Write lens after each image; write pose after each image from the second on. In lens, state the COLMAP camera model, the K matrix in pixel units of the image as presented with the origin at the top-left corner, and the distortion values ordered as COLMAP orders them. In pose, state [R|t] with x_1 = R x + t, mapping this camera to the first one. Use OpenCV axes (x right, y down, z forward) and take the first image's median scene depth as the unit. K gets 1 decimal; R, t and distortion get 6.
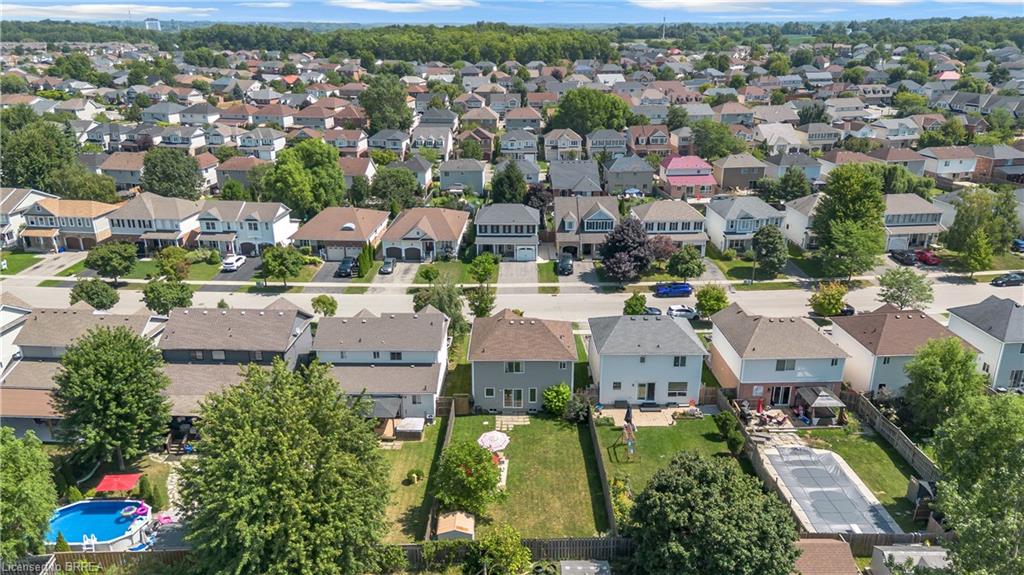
lens RADIAL K [[716.3, 0, 512.0], [0, 716.3, 287.5], [0, 0, 1]] dist [0.071357, -0.069449]
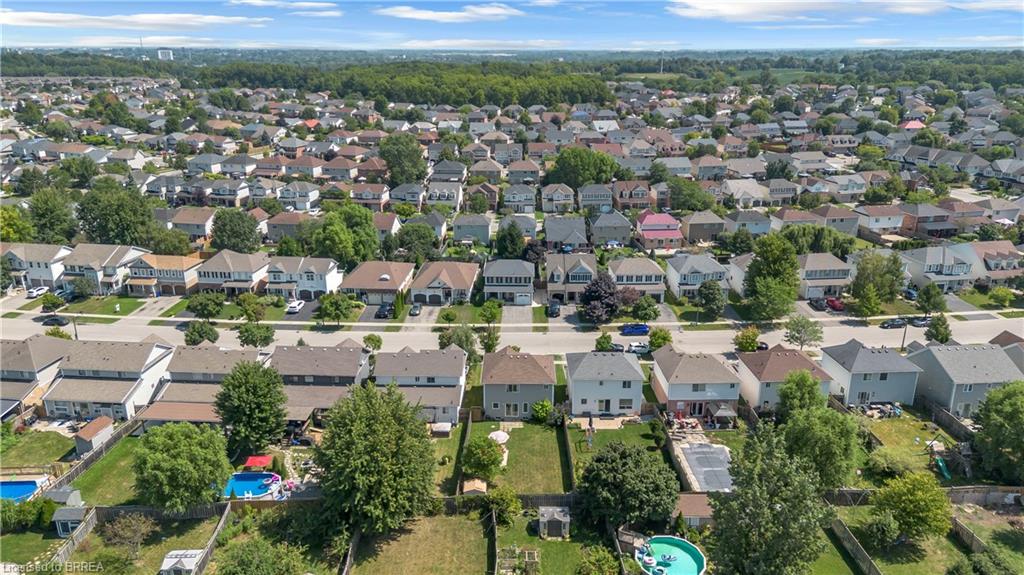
lens RADIAL K [[716.3, 0, 512.0], [0, 716.3, 287.5], [0, 0, 1]] dist [0.071357, -0.069449]
pose [[0.999984, 0.003616, -0.004249, 0.003972], [-0.003751, 0.999479, -0.032056, -0.025987], [0.004131, 0.032071, 0.999477, -0.257742]]
